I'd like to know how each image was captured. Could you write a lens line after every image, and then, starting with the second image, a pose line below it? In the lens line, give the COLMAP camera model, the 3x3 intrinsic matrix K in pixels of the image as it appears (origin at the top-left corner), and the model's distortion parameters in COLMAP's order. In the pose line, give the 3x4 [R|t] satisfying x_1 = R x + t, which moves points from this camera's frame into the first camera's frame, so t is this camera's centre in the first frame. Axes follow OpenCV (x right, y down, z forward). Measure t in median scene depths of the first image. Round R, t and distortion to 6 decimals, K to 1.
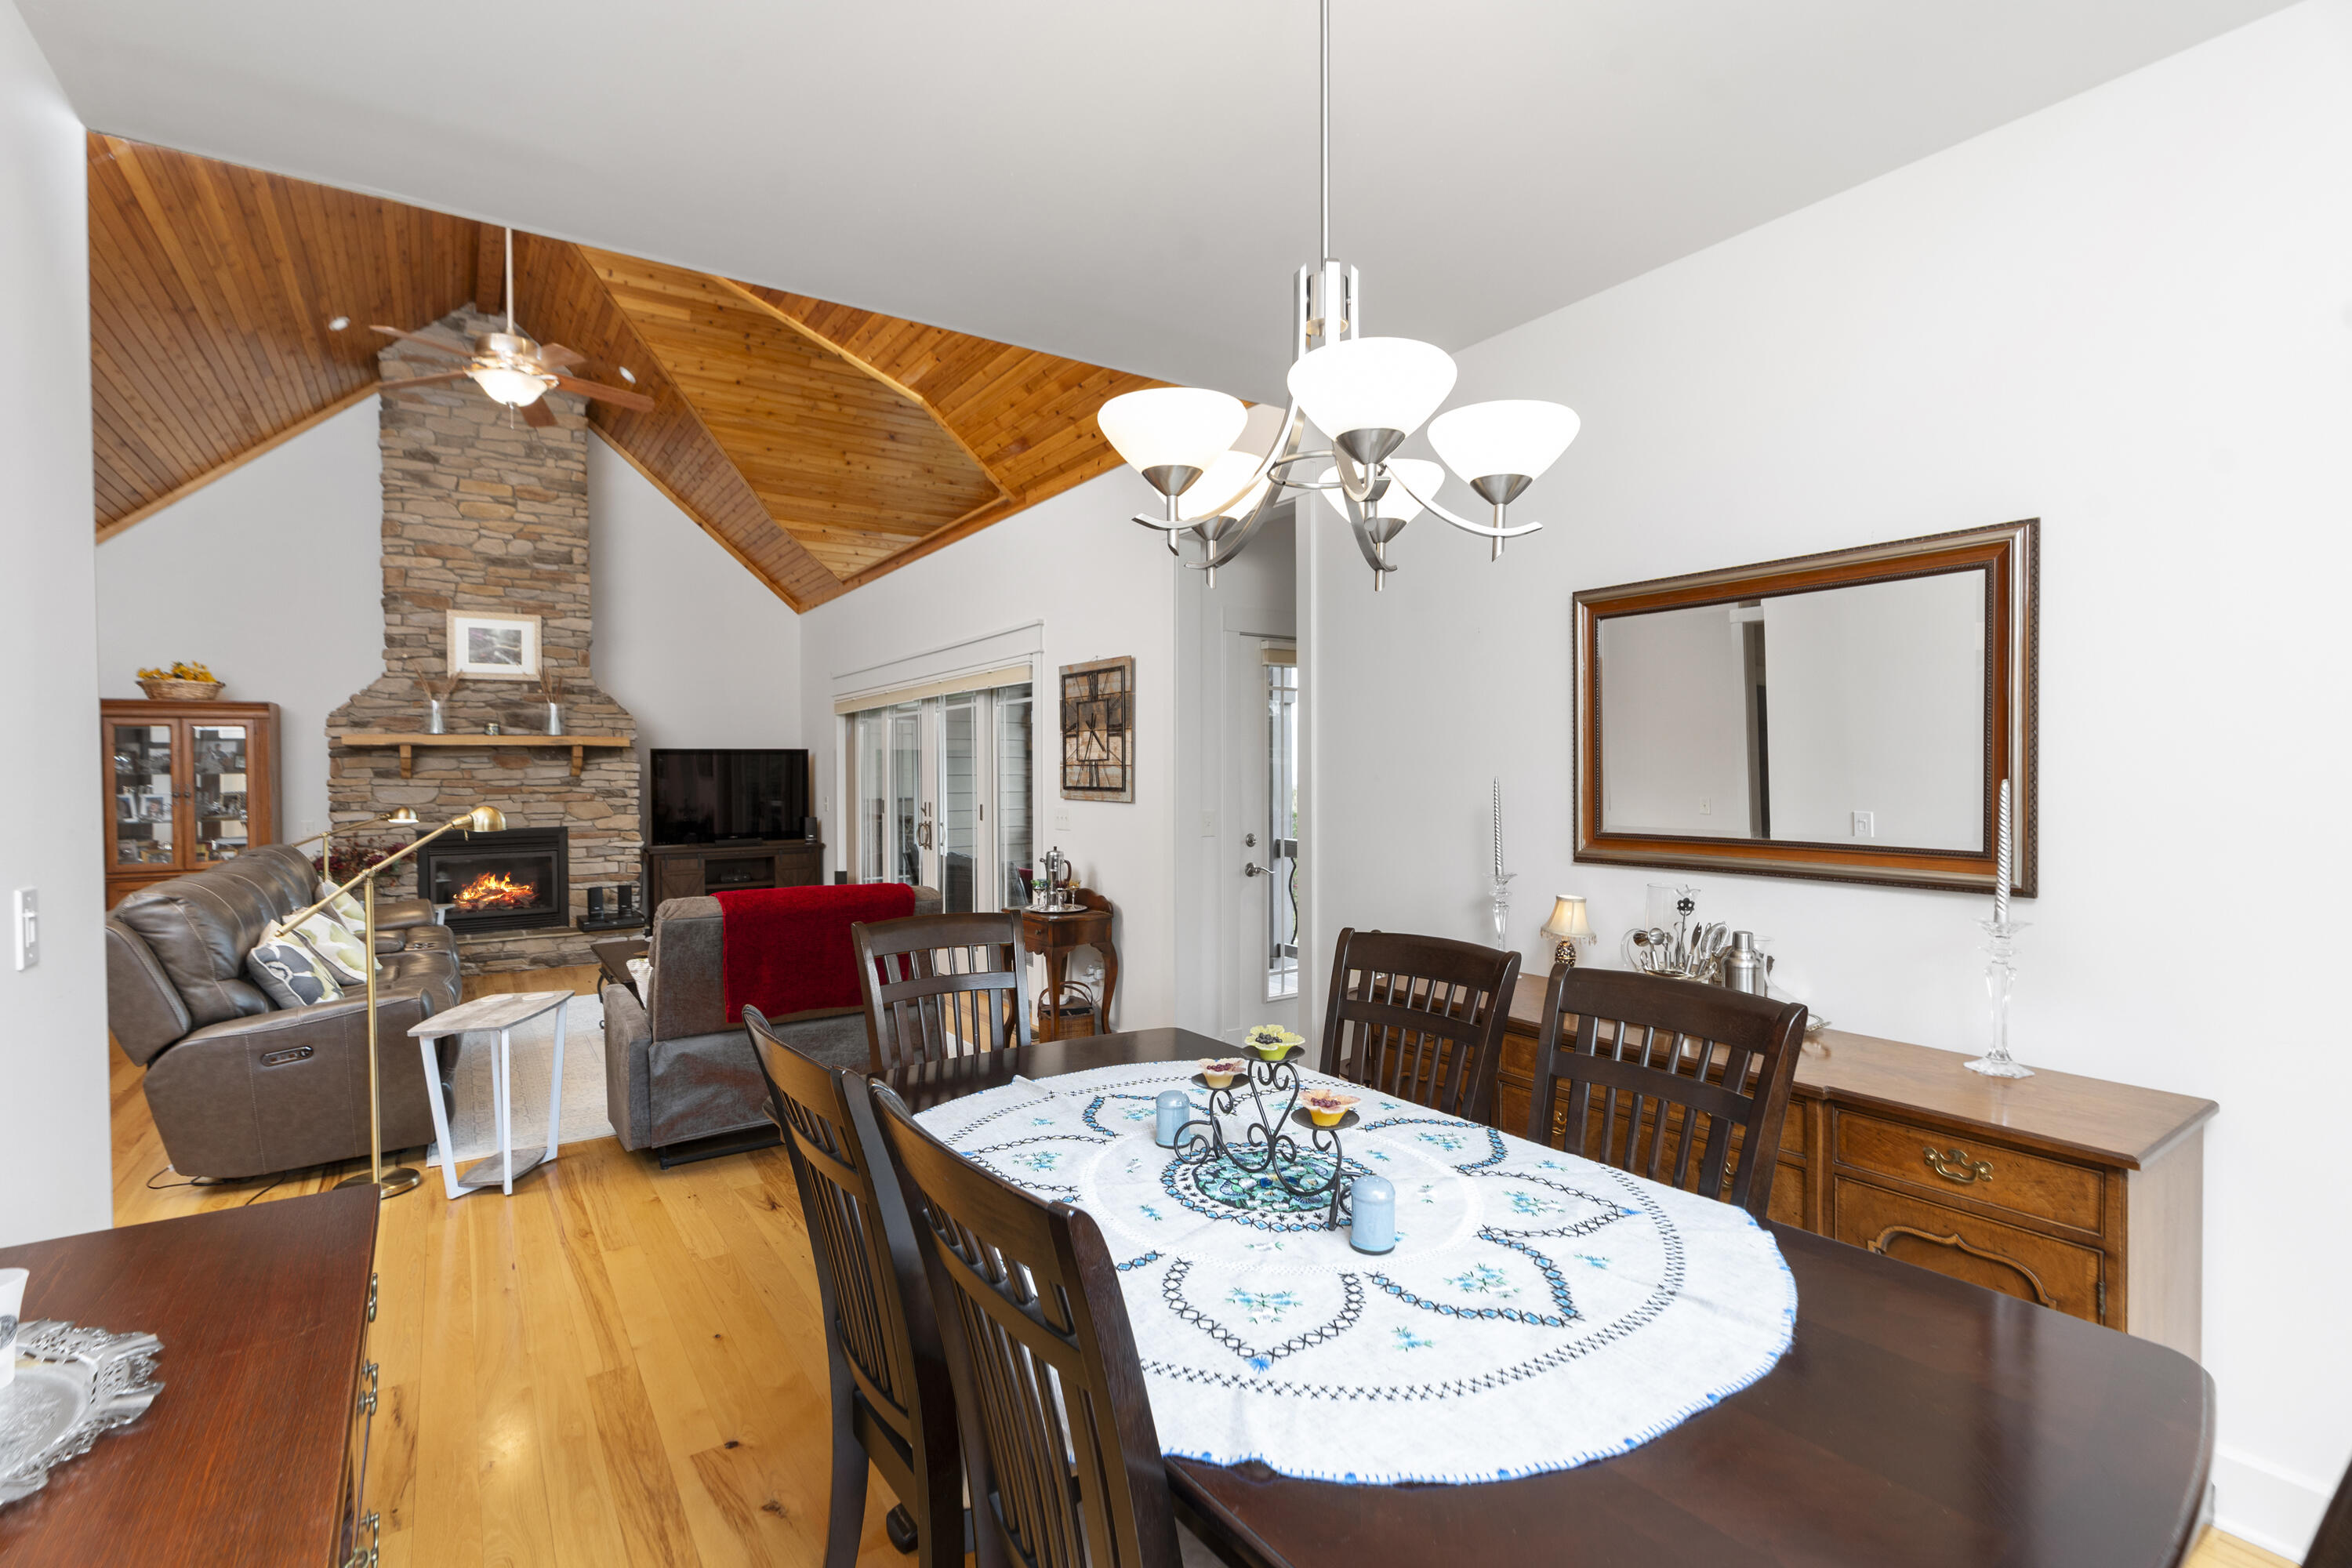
lens RADIAL K [[1070.1, 0, 1172.9], [0, 1070.1, 796.1], [0, 0, 1]] dist [-0.000857, -0.000440]
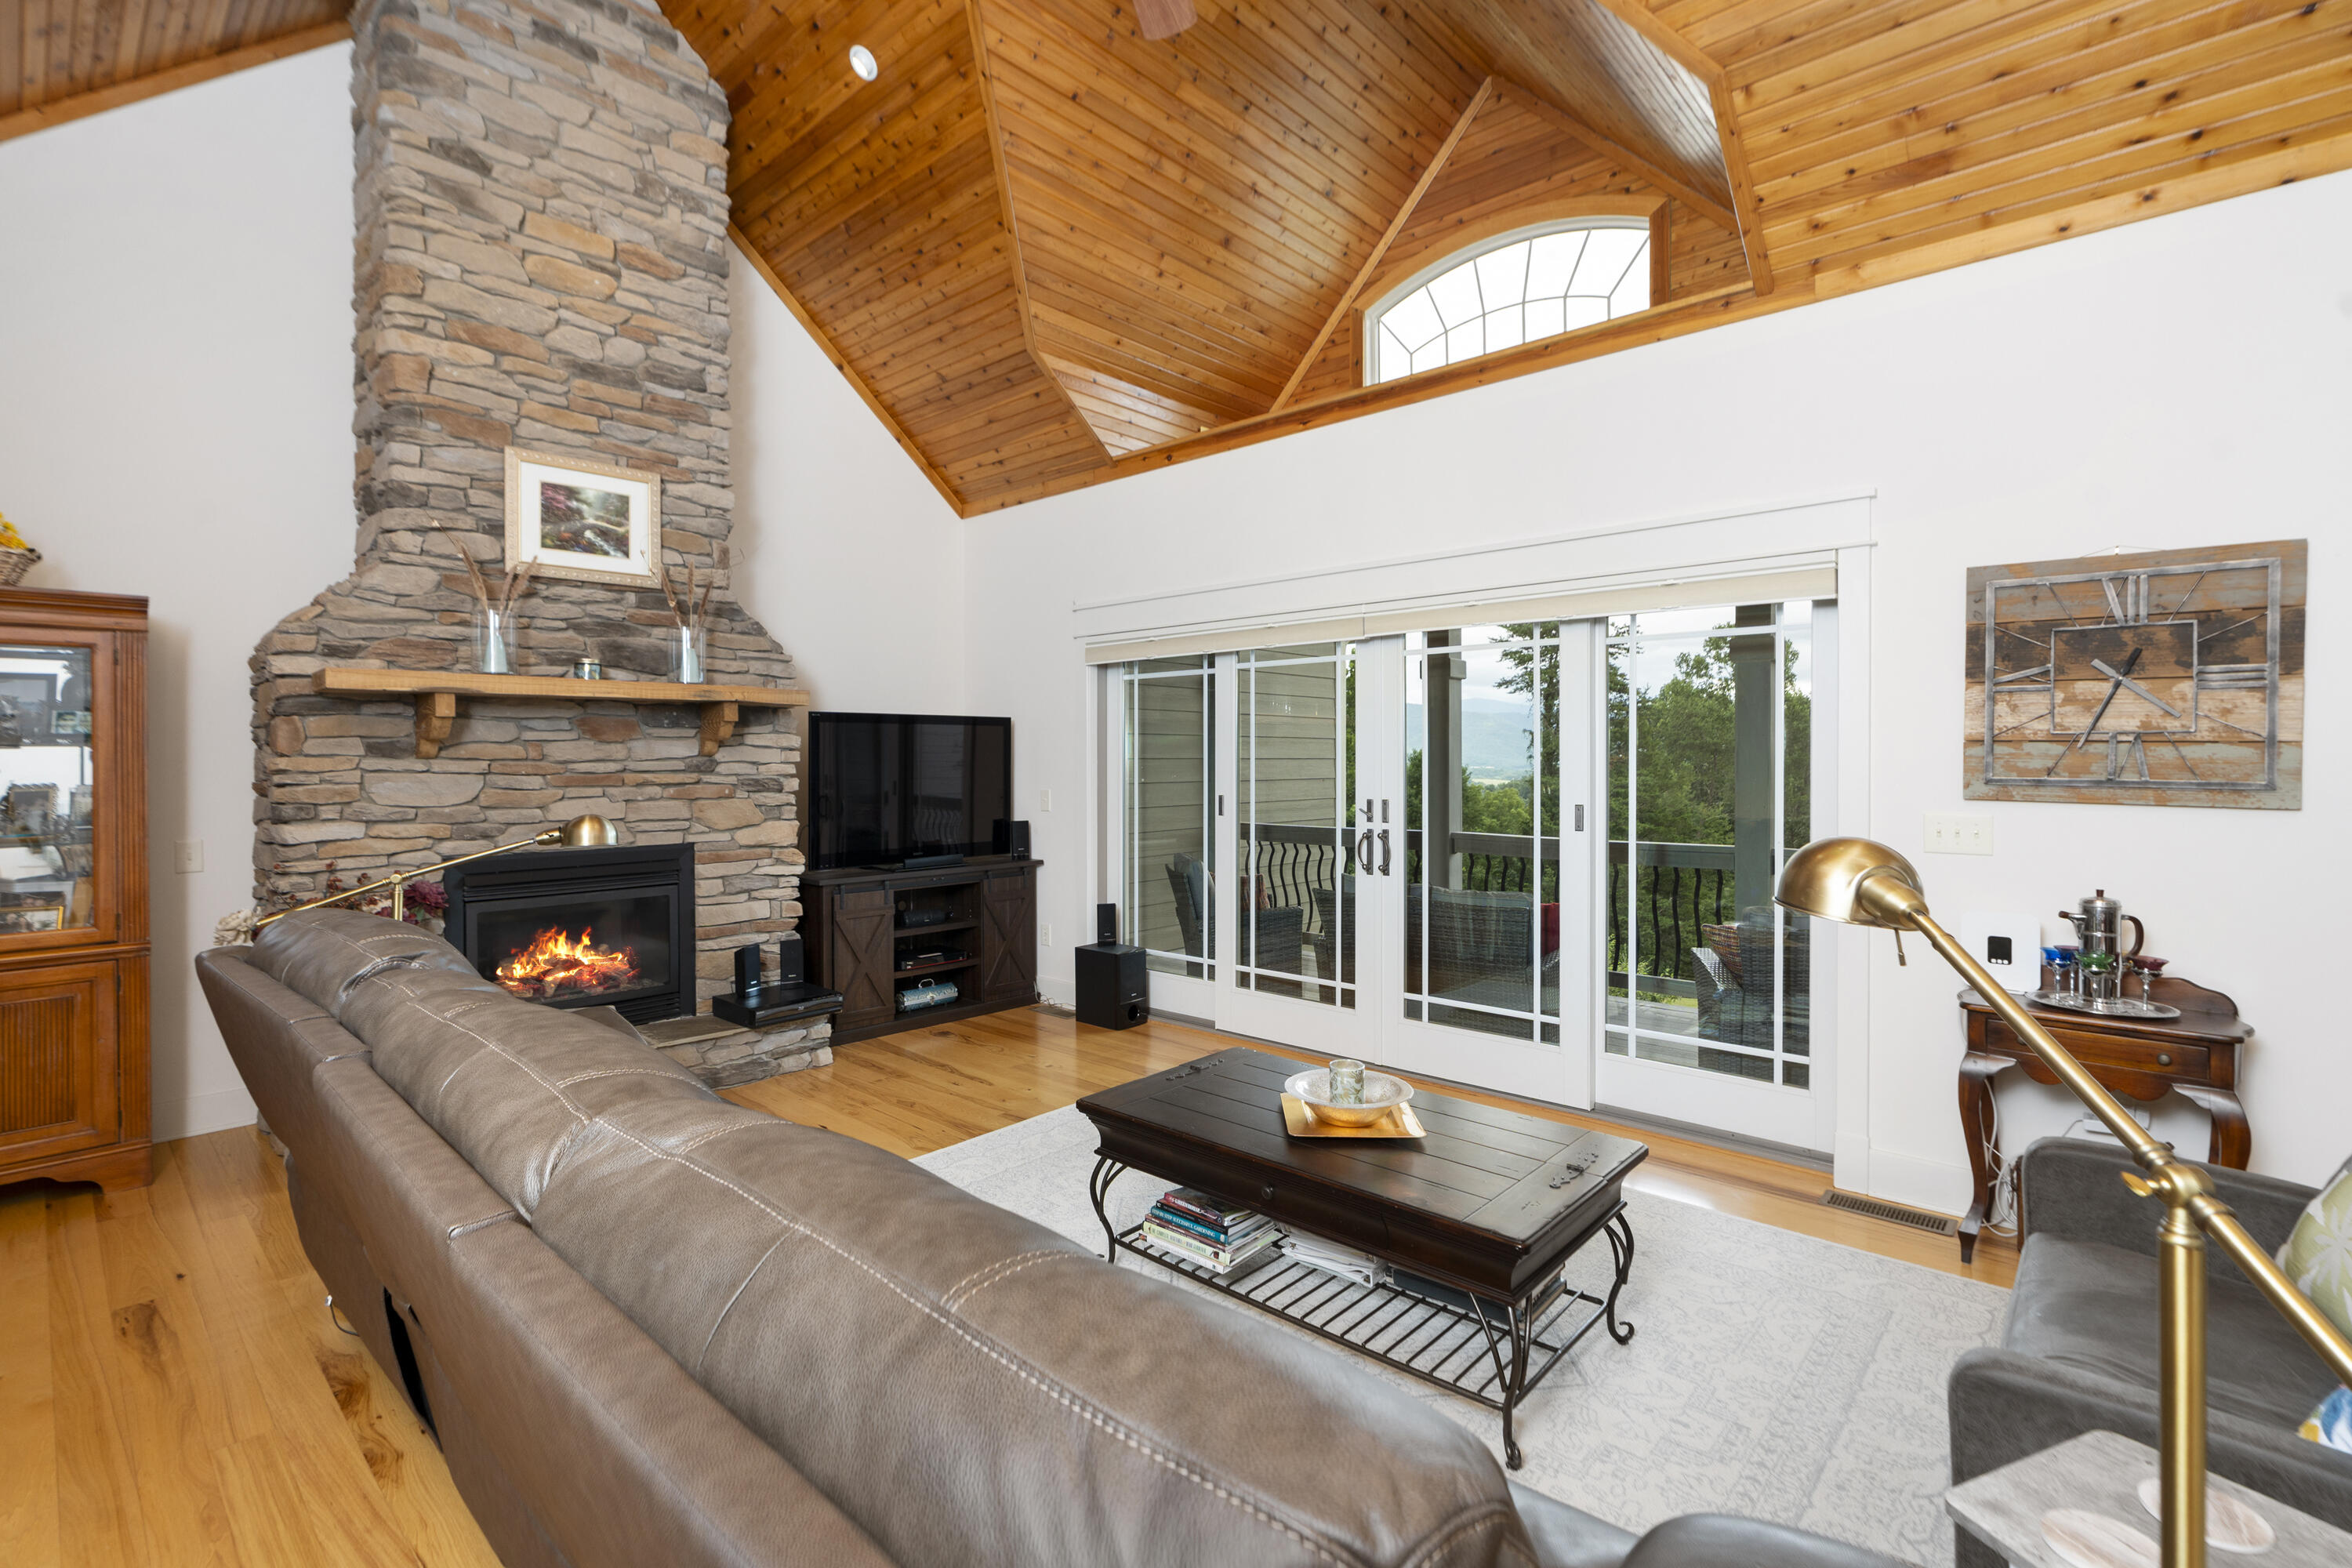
lens RADIAL K [[1070.1, 0, 1185.3], [0, 1070.1, 767.1], [0, 0, 1]] dist [-0.000857, -0.000440]
pose [[0.974850, 0.004590, 0.222813, -0.449603], [-0.001764, 0.999916, -0.012879, -0.005444], [-0.222853, 0.012162, 0.974776, 0.386878]]
